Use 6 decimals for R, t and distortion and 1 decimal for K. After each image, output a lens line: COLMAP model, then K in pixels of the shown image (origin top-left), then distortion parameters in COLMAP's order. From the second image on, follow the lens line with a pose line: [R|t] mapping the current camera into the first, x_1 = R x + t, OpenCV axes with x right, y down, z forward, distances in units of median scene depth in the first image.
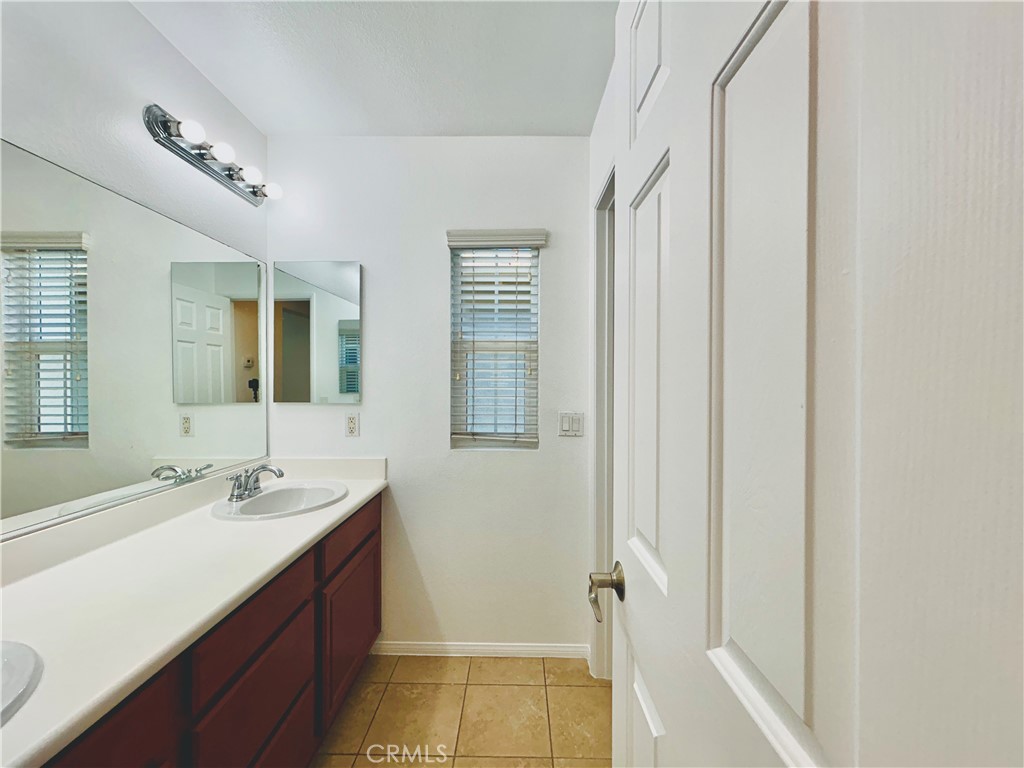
lens RADIAL K [[415.1, 0, 517.1], [0, 415.1, 384.6], [0, 0, 1]] dist [-0.002932, 0.001014]
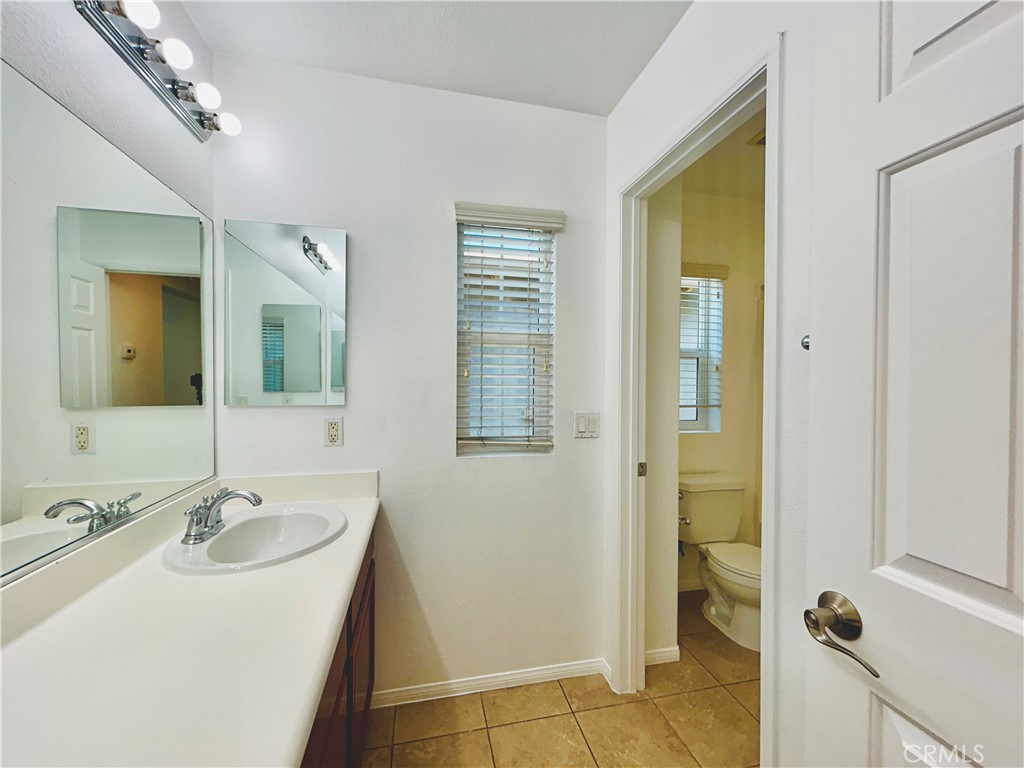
lens RADIAL K [[415.1, 0, 515.4], [0, 415.1, 383.4], [0, 0, 1]] dist [-0.002932, 0.001014]
pose [[0.971924, 0.001266, 0.235290, -0.245026], [-0.002713, 0.999979, 0.005826, -0.002309], [-0.235278, -0.006301, 0.971908, 0.135850]]
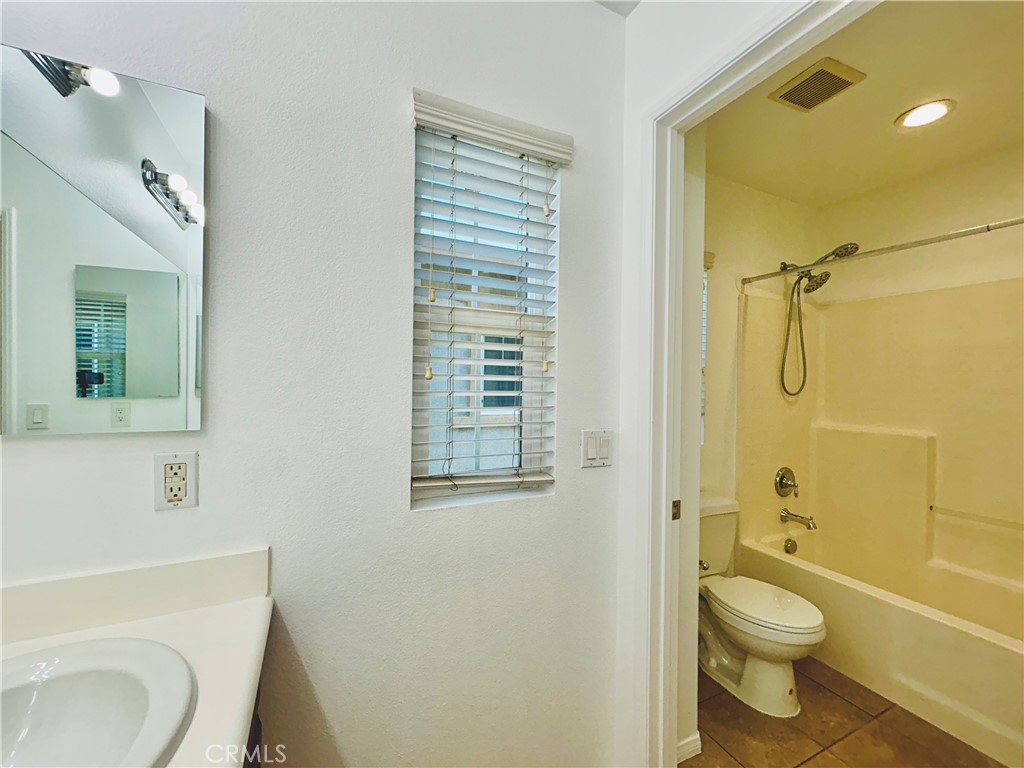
lens RADIAL K [[415.1, 0, 514.0], [0, 415.1, 383.7], [0, 0, 1]] dist [-0.002932, 0.001014]
pose [[0.898071, 0.007467, 0.439787, -0.276246], [-0.008936, 0.999959, 0.001269, -0.005864], [-0.439759, -0.005069, 0.898101, 0.473167]]
